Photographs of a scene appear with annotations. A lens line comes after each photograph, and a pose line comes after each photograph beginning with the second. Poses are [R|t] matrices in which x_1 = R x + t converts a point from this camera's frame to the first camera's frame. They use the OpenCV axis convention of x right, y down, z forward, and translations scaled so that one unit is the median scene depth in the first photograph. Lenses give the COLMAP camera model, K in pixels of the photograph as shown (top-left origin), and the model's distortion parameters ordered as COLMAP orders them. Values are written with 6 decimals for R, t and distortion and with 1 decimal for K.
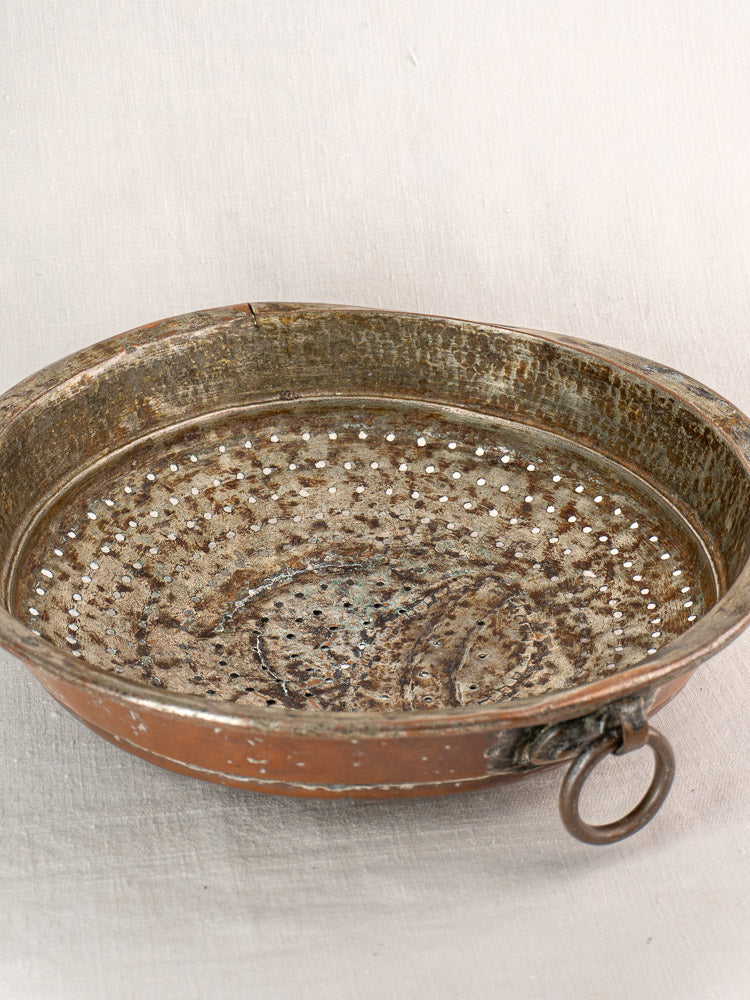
lens RADIAL K [[2390.4, 0, 395.3], [0, 2390.4, 439.2], [0, 0, 1]] dist [0.101388, 0.388403]
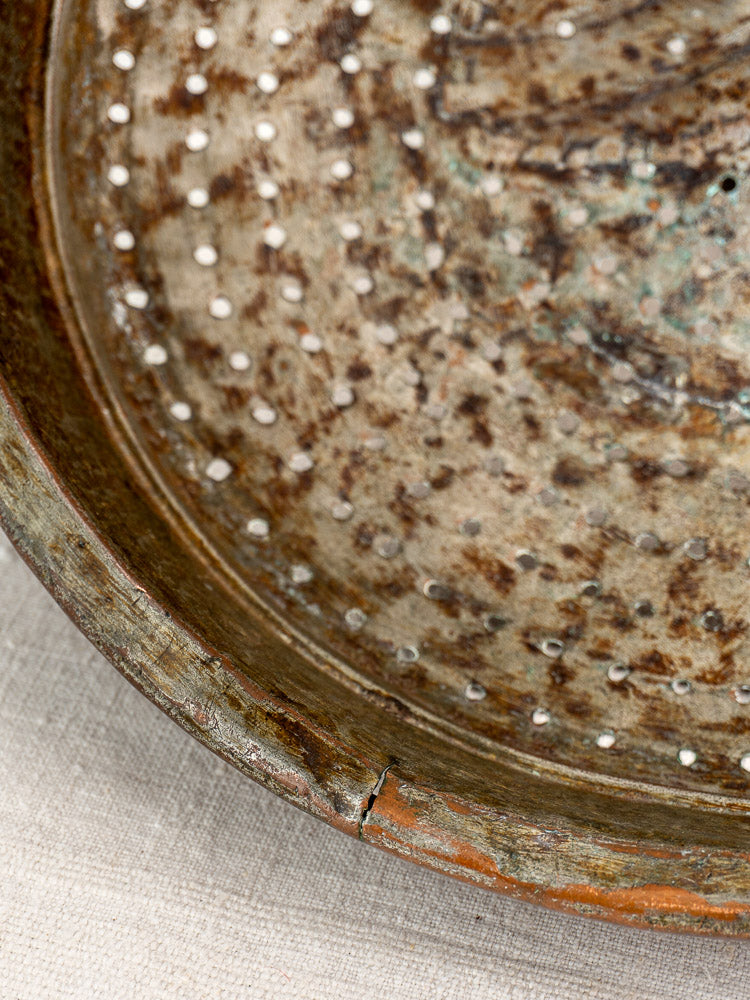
lens RADIAL K [[2443.8, 0, 398.7], [0, 2443.8, 501.1], [0, 0, 1]] dist [0.207187, 0.862828]
pose [[-0.686273, -0.675968, 0.268508, -0.135021], [0.472855, -0.134135, 0.870871, -0.373440], [-0.552665, 0.724621, 0.411688, 0.843088]]
